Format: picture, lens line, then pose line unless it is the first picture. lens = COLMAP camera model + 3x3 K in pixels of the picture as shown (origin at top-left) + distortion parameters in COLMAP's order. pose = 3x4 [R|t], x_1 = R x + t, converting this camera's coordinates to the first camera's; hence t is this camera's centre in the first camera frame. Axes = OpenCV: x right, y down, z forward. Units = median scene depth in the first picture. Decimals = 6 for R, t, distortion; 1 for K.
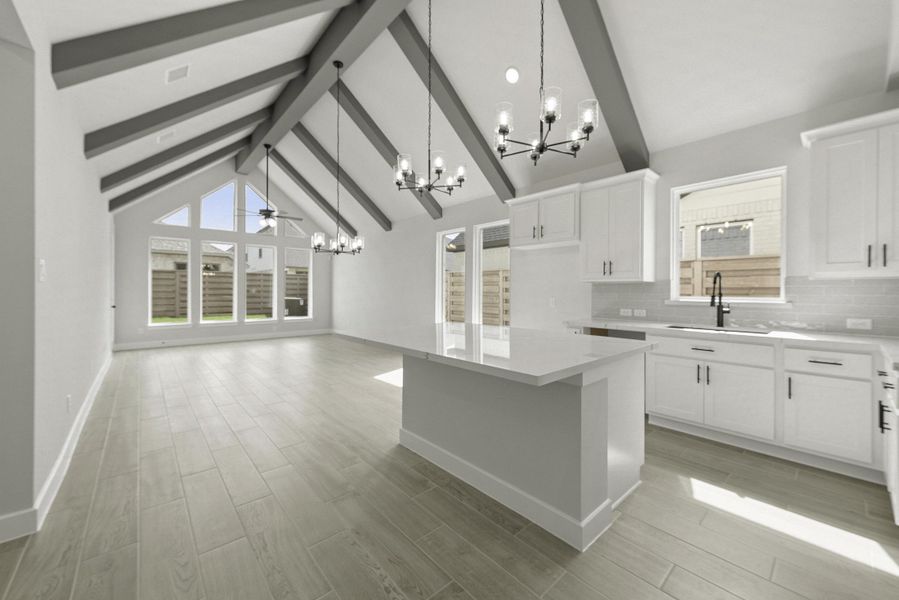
lens RADIAL K [[349.1, 0, 448.8], [0, 349.1, 293.2], [0, 0, 1]] dist [-0.002649, -0.000046]
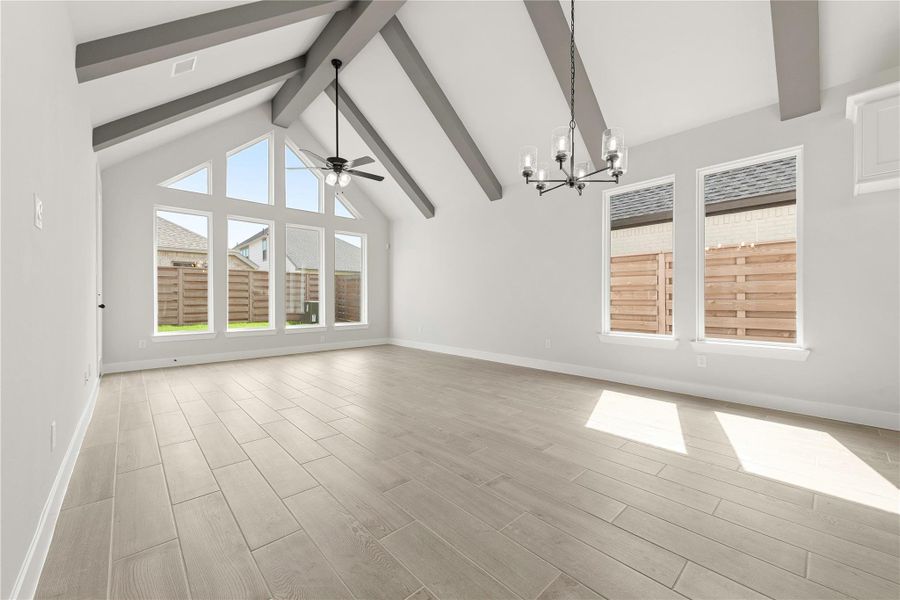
lens RADIAL K [[349.5, 0, 448.7], [0, 349.5, 299.7], [0, 0, 1]] dist [-0.002649, -0.000046]
pose [[0.999813, -0.006211, 0.018295, -0.257433], [0.006243, 0.999979, -0.001686, 0.023156], [-0.018285, 0.001800, 0.999831, 0.266516]]
